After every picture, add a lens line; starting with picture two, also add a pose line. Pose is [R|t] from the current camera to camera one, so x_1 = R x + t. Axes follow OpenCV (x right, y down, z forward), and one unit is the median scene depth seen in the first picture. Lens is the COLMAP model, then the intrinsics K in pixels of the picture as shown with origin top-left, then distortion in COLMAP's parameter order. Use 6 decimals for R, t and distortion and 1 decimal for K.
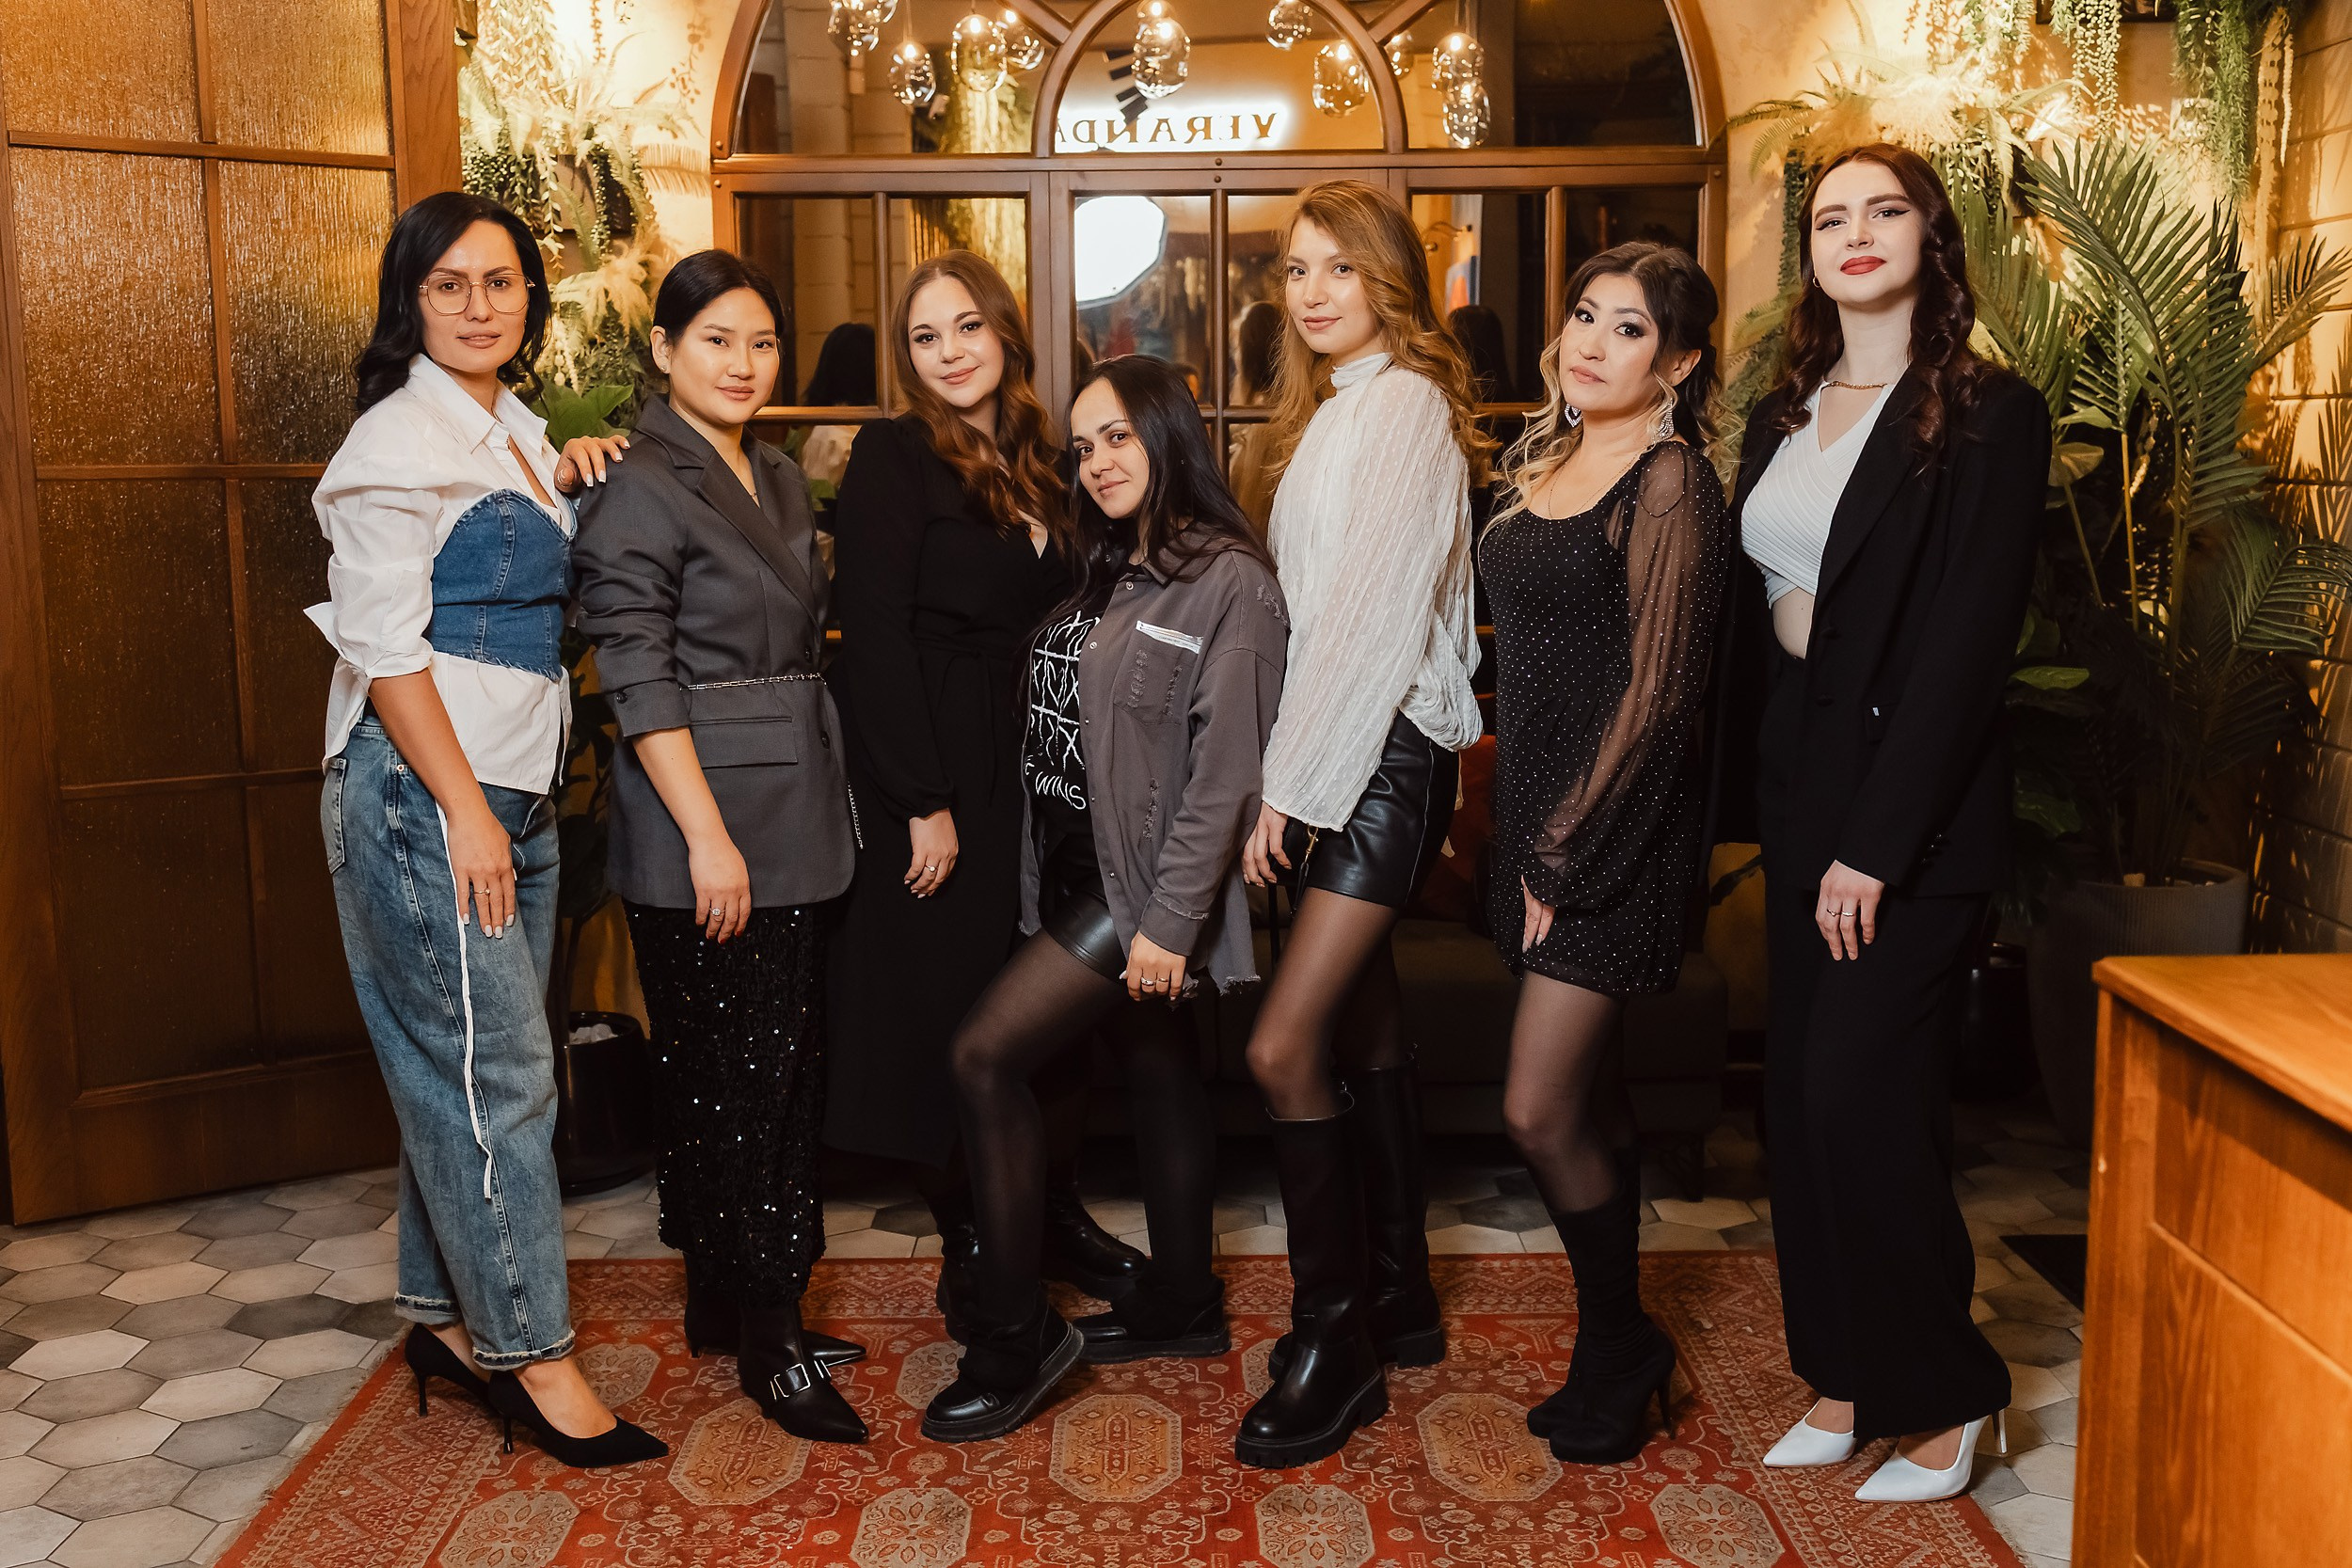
lens RADIAL K [[2305.1, 0, 1176.3], [0, 2305.1, 781.0], [0, 0, 1]] dist [0.019096, -0.022033]
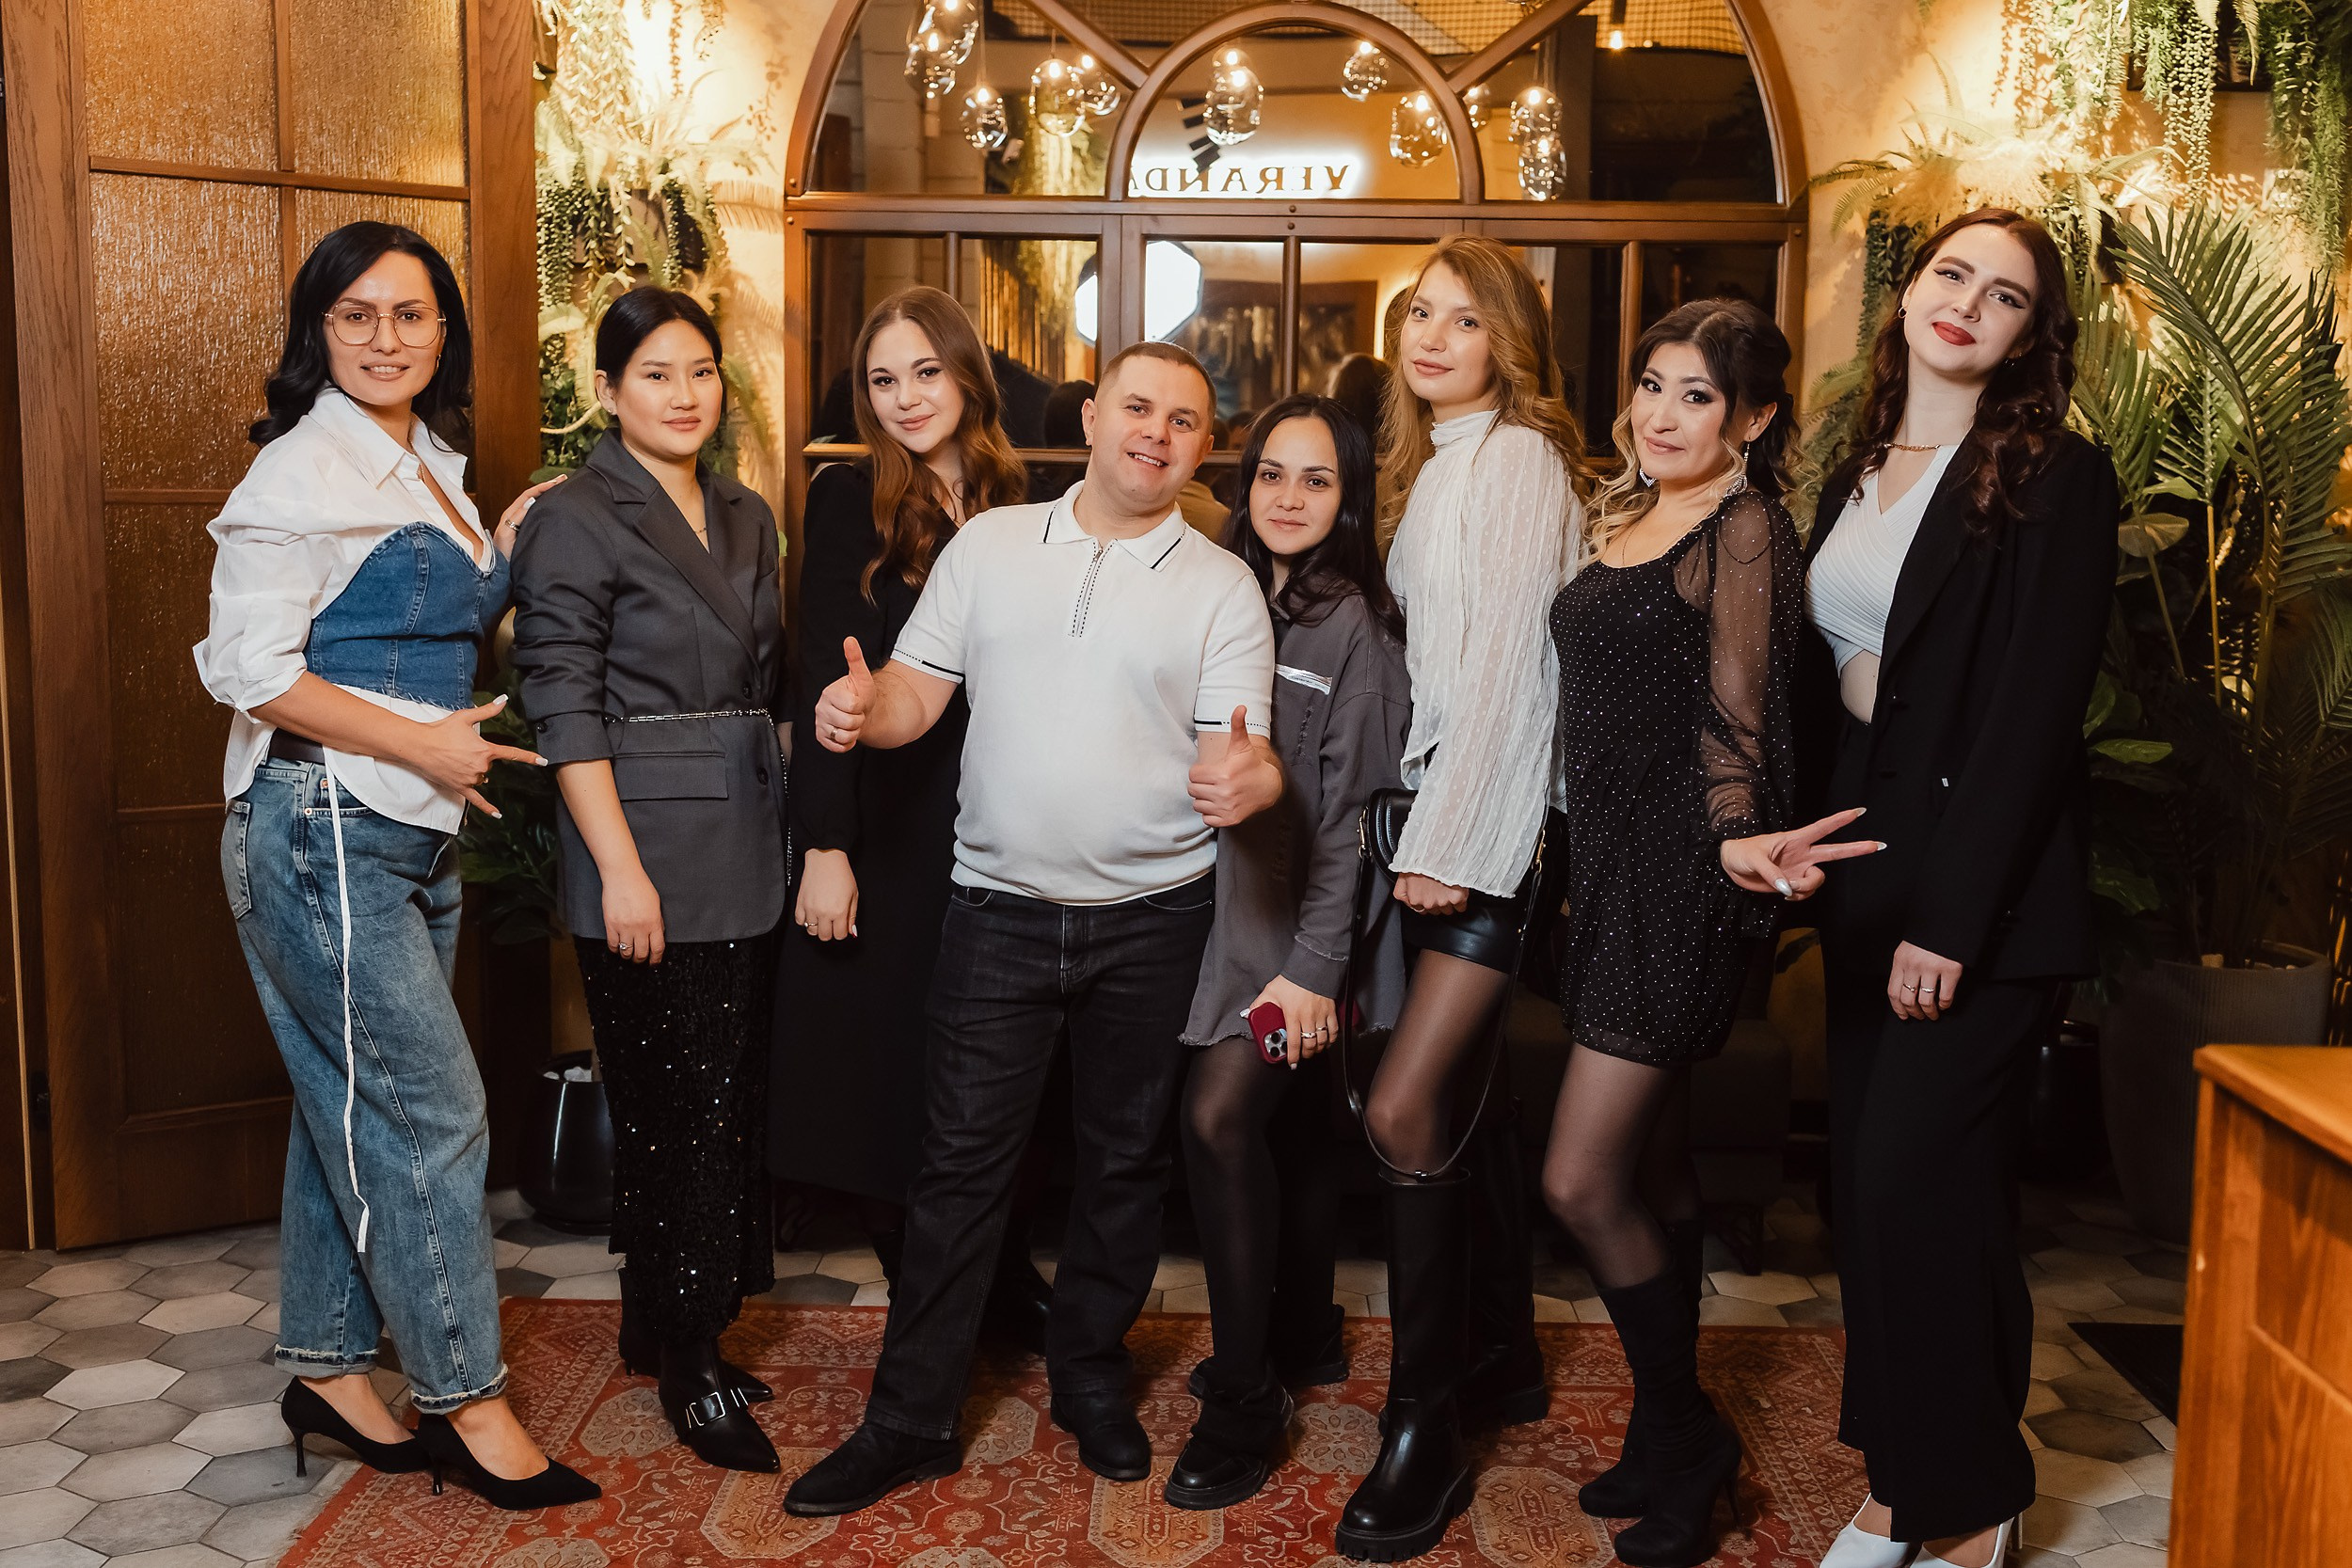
lens RADIAL K [[2302.6, 0, 1176.0], [0, 2302.6, 784.0], [0, 0, 1]] dist [-0.011700, 0.023852]
pose [[0.999396, 0.026807, -0.022133, -0.003921], [-0.027237, 0.999442, -0.019345, -0.001209], [0.021603, 0.019936, 0.999568, 0.016684]]
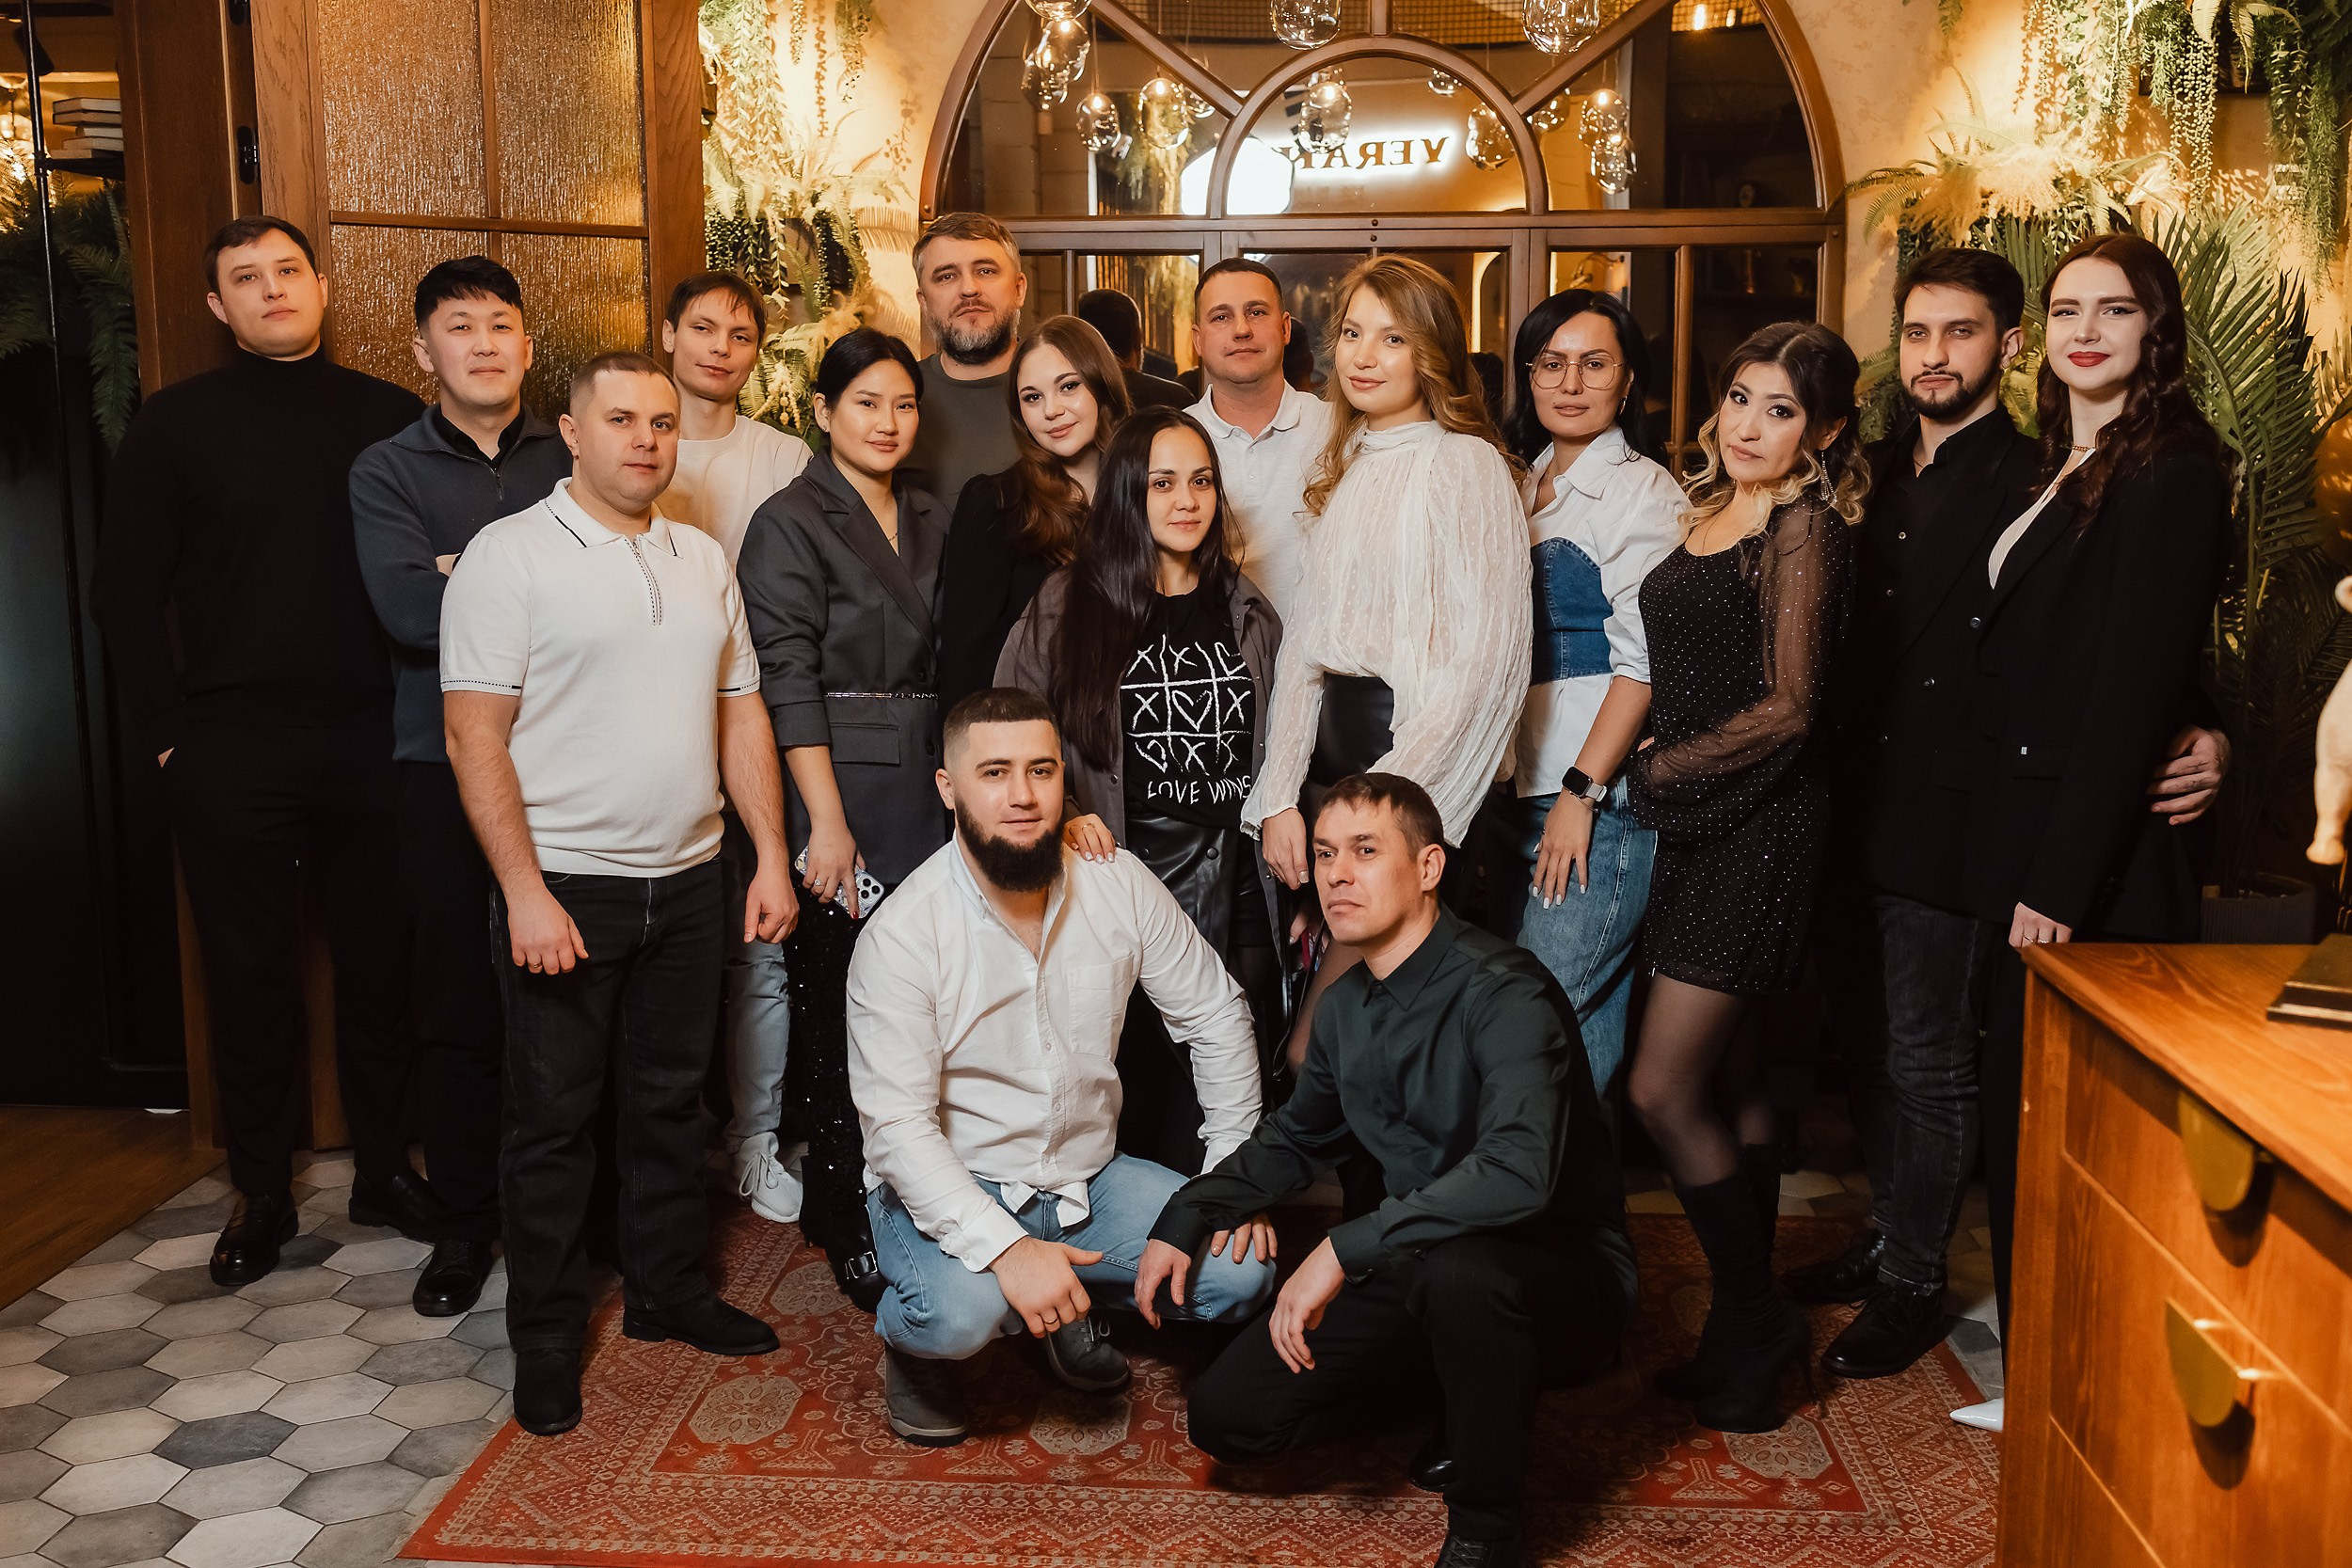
lens RADIAL K [[2418.9, 0, 1176.0], [0, 2418.9, 784.0], [0, 0, 1]] dist [0.058629, 0.017595]
pose [[0.997083, 0.017314, -0.074338, 0.015406], [-0.017055, 0.999846, 0.004123, -0.003823], [0.074398, -0.002843, 0.997225, -0.175255]]
